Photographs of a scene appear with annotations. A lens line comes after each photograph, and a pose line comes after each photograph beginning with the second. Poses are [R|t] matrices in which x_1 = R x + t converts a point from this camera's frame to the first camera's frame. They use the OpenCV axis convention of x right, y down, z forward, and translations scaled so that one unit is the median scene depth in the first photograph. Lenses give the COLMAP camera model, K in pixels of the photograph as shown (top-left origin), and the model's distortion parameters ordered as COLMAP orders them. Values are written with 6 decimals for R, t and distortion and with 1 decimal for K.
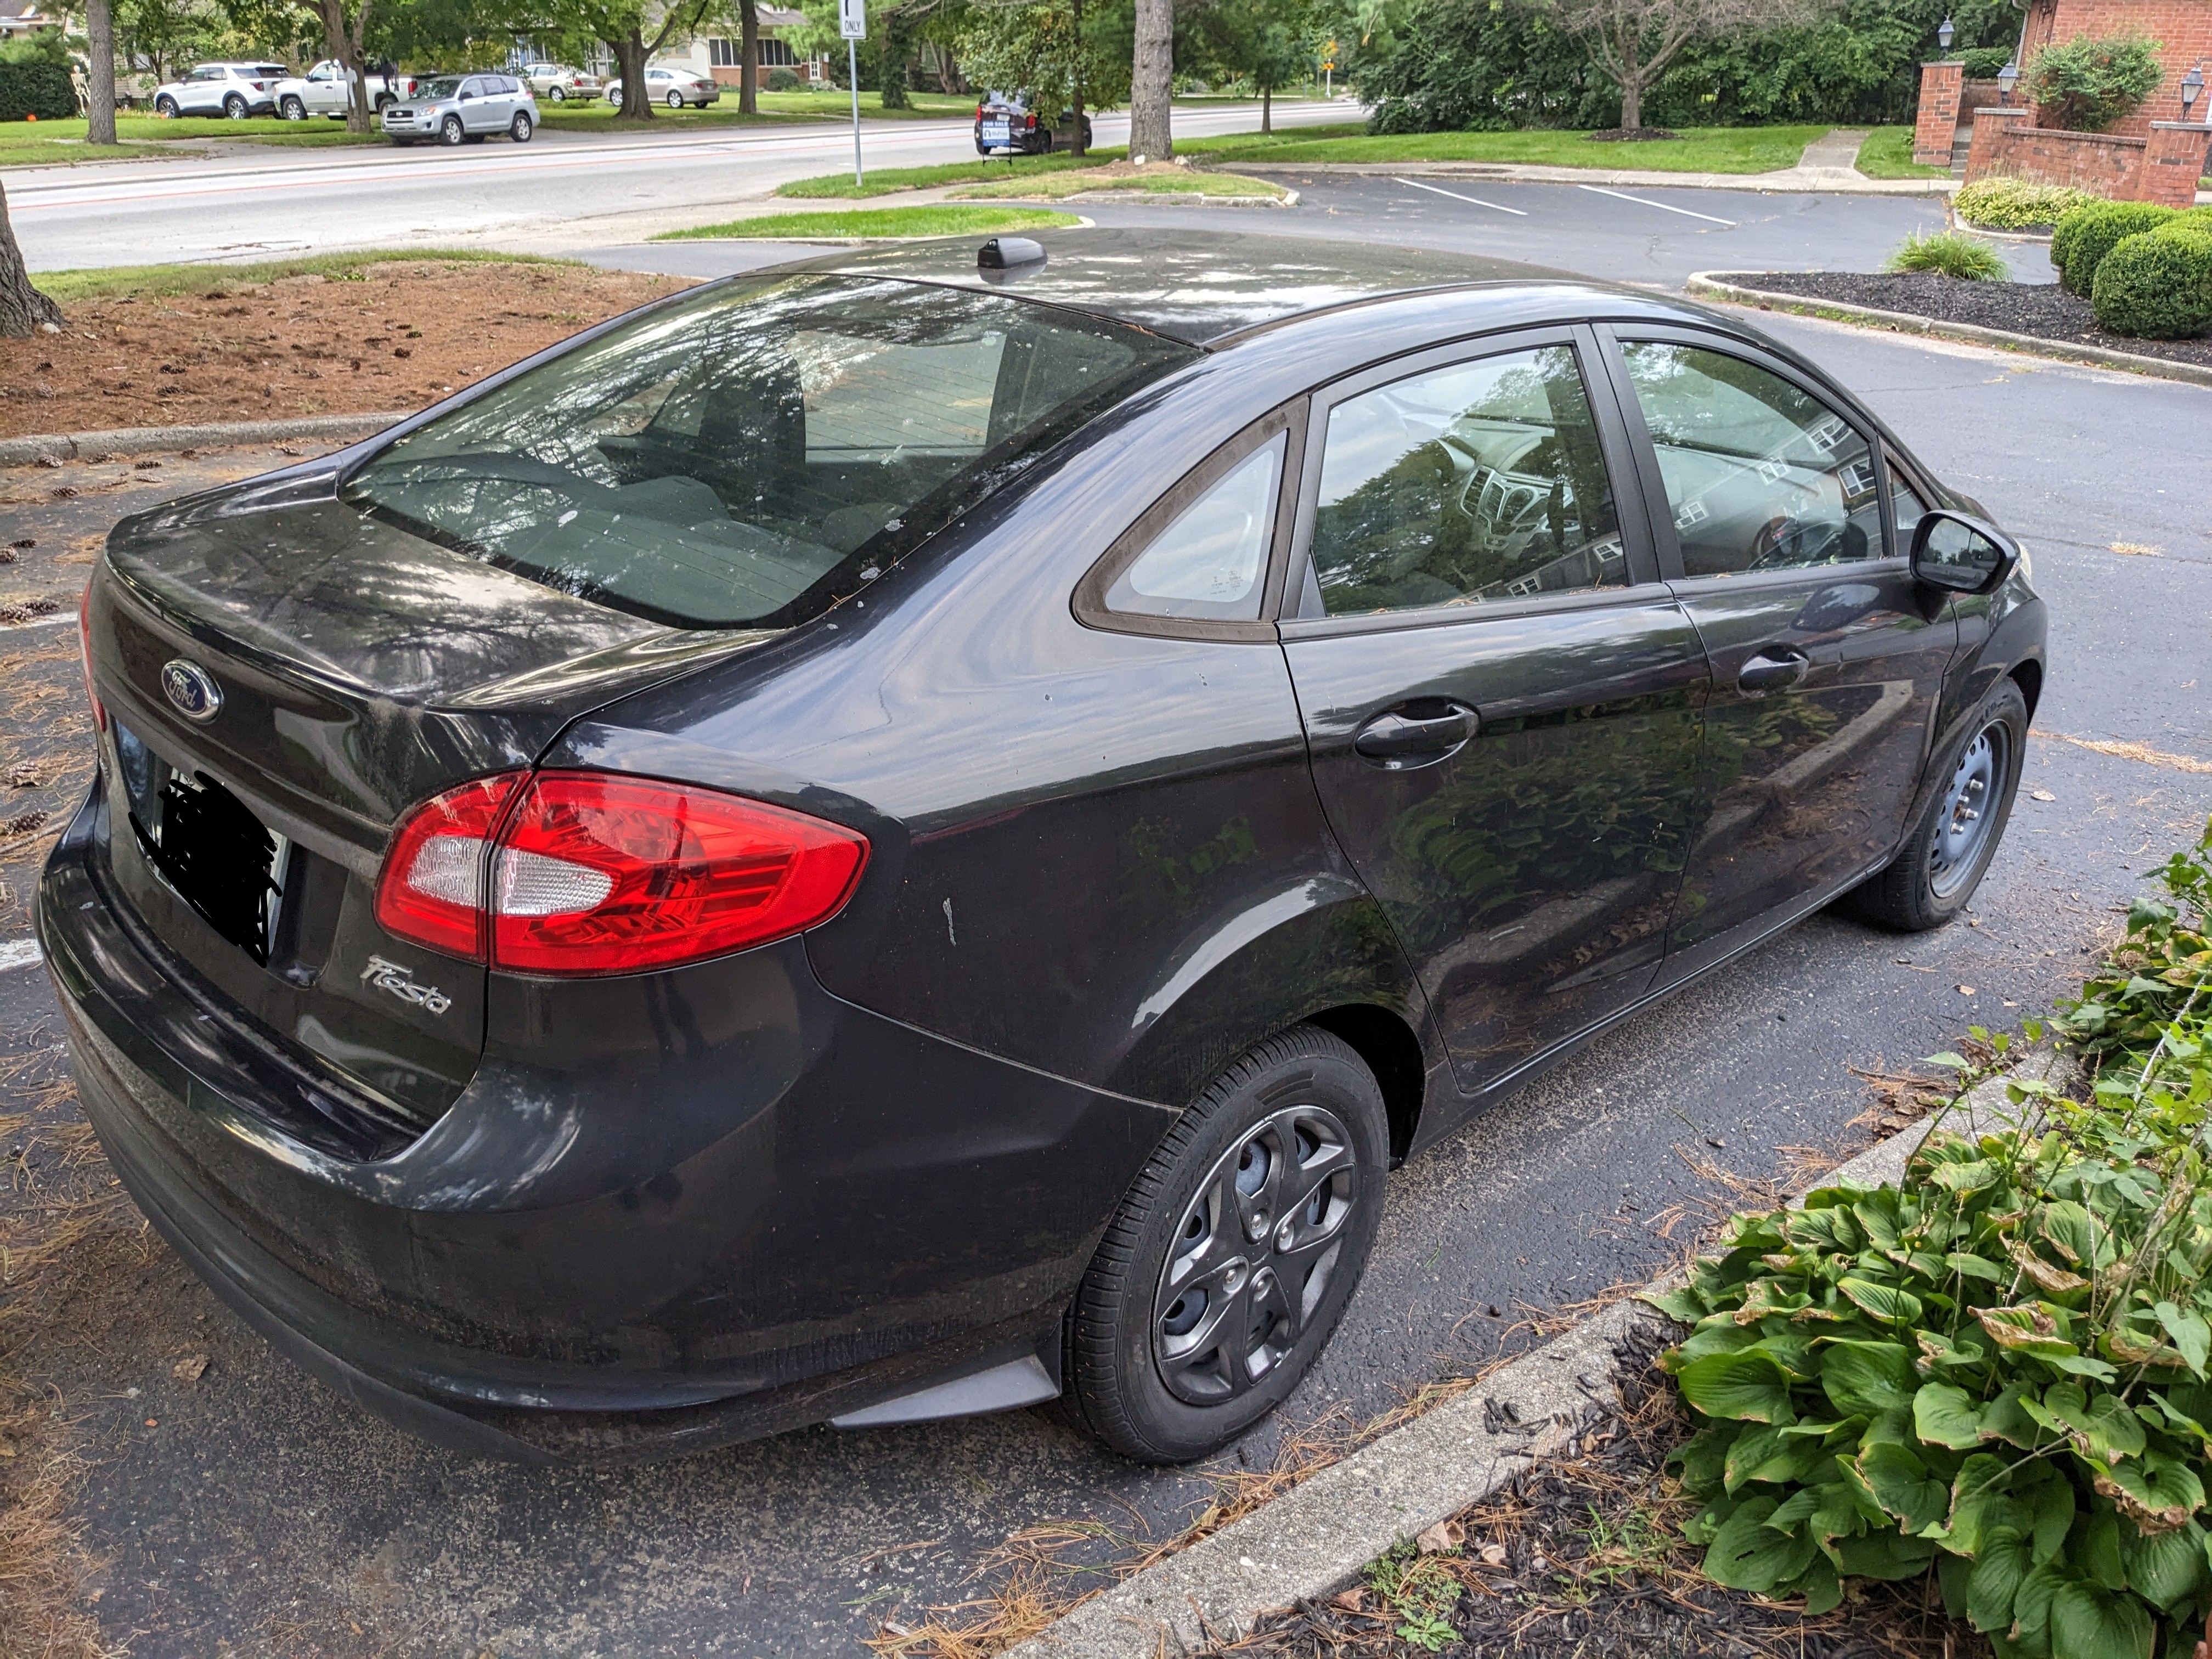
lens RADIAL K [[1872.4, 0, 1105.7], [0, 1872.4, 787.7], [0, 0, 1]] dist [0.047640, -0.086049]
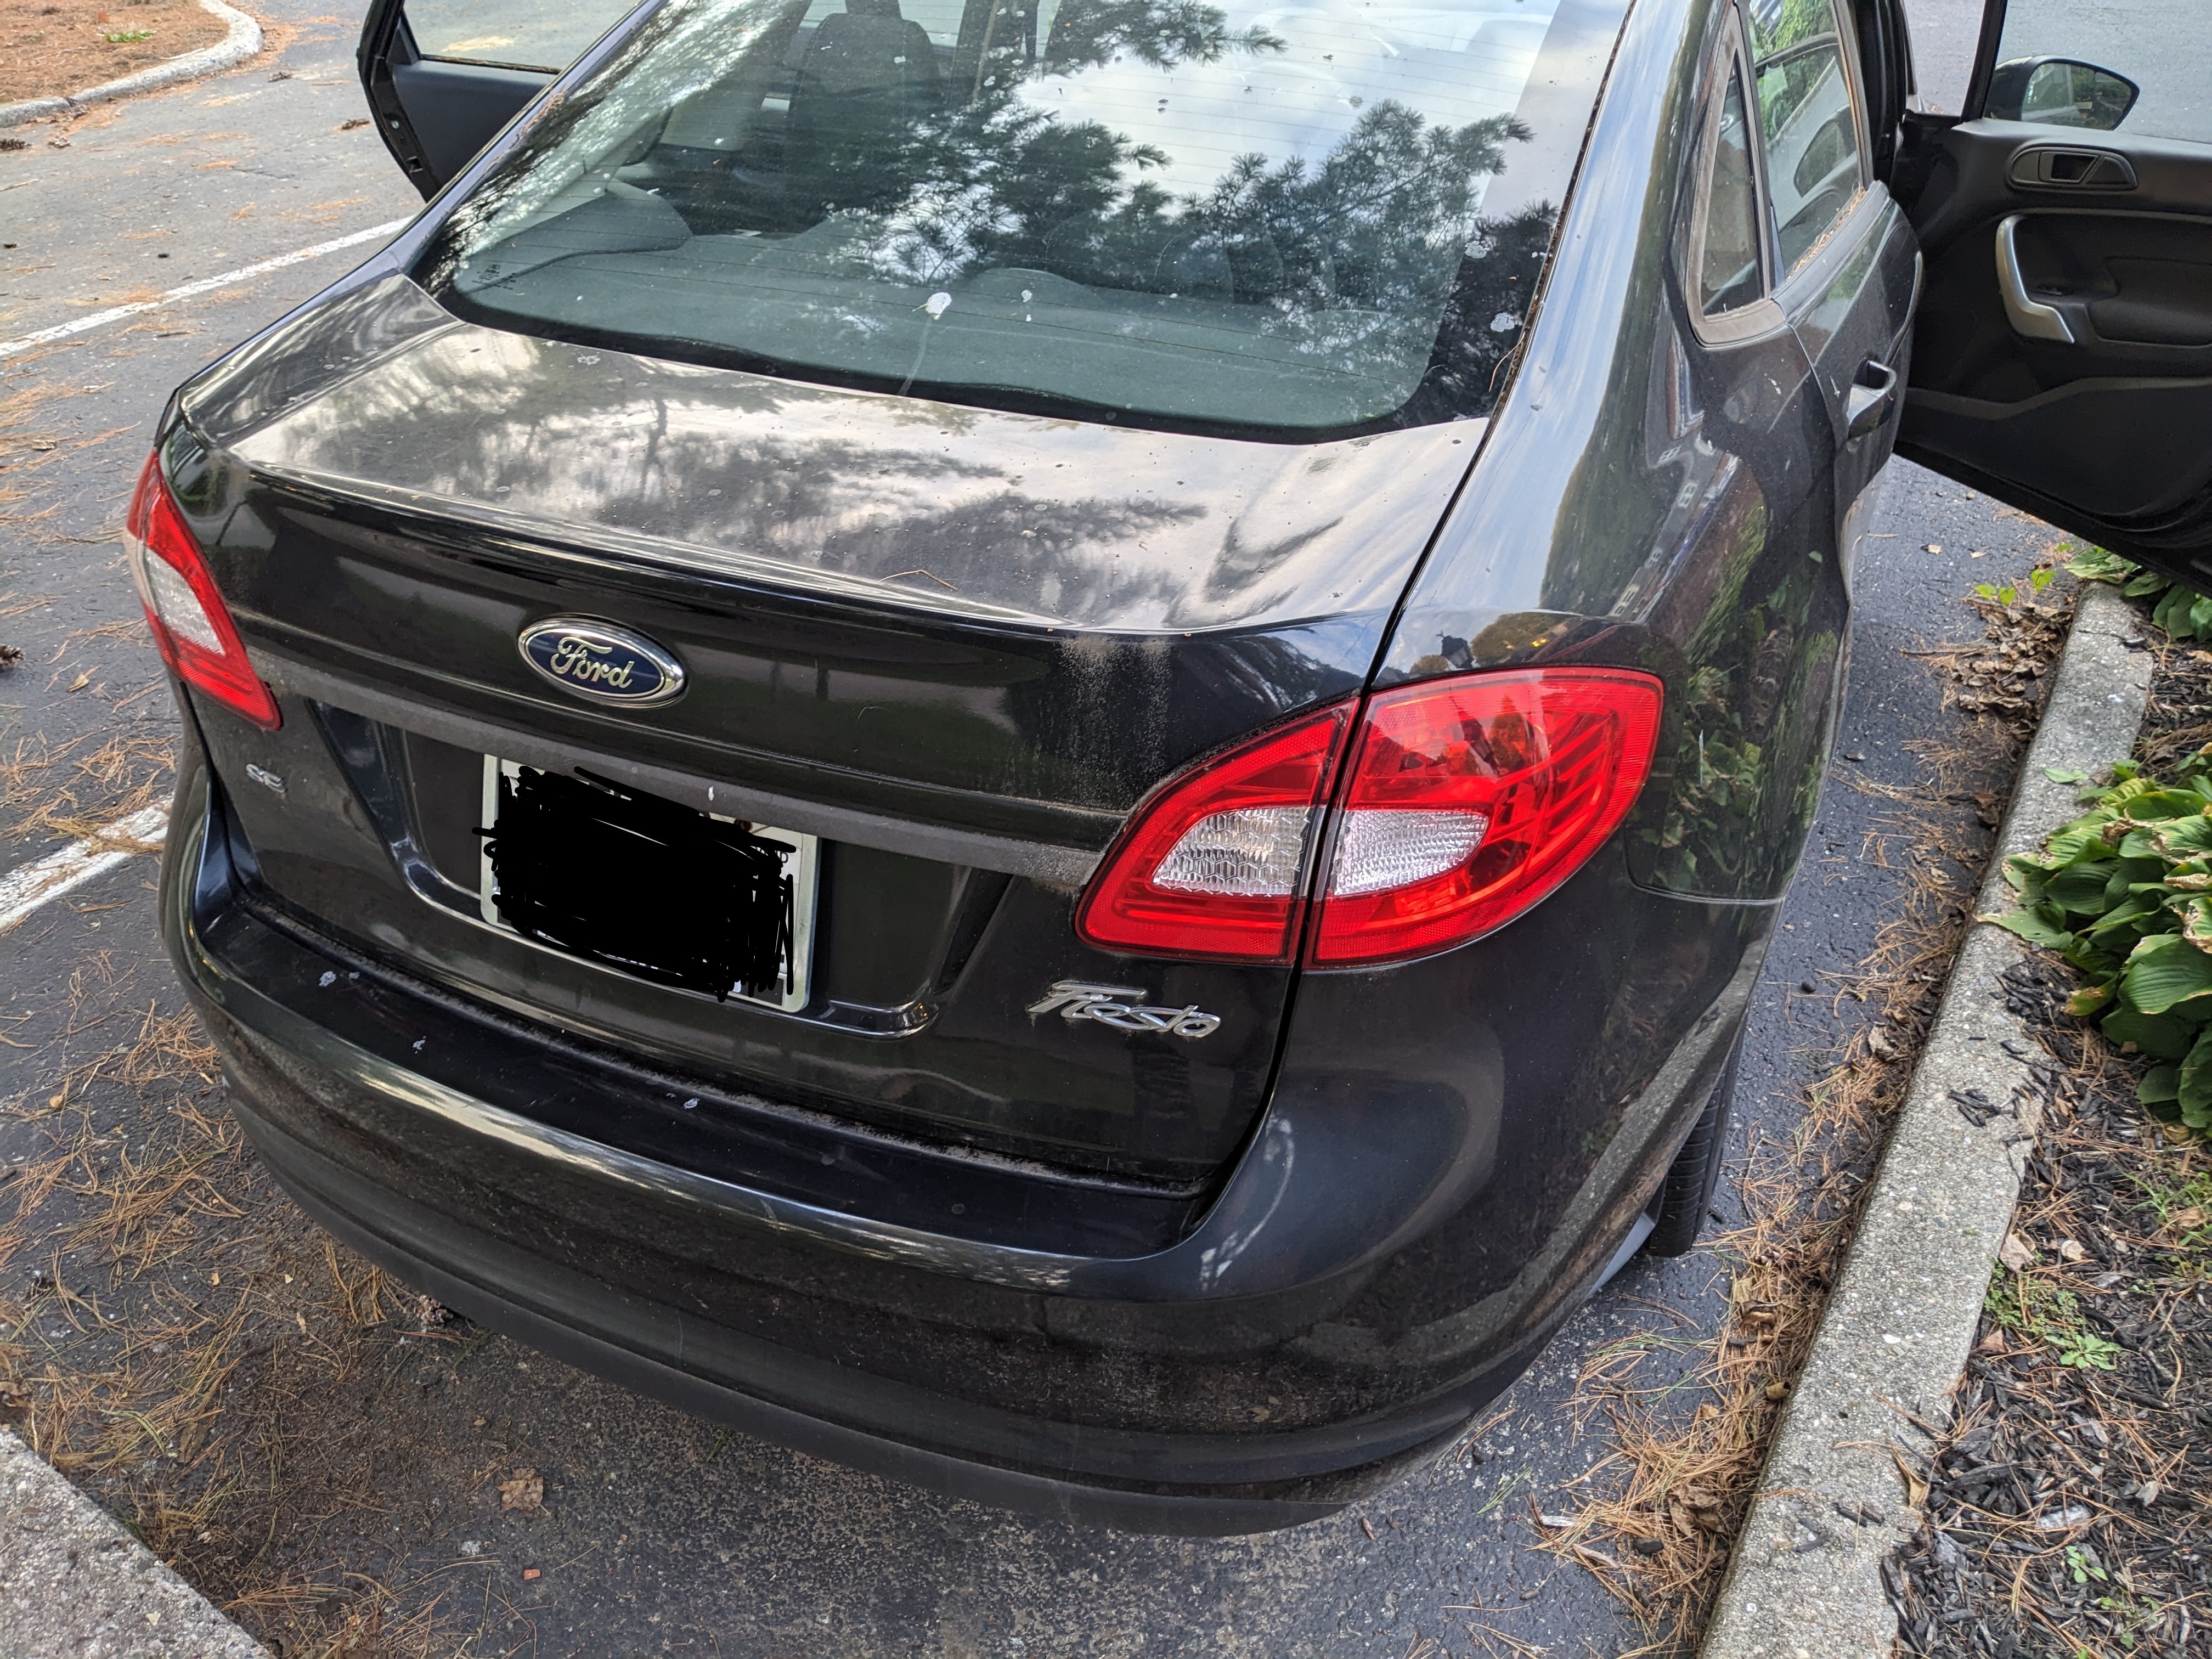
lens RADIAL K [[1872.4, 0, 1105.7], [0, 1872.4, 787.7], [0, 0, 1]] dist [0.047640, -0.086049]
pose [[0.936658, -0.221254, 0.271512, -0.216735], [0.162856, 0.961431, 0.221648, -0.054226], [-0.310081, -0.163391, 0.936565, 0.131788]]
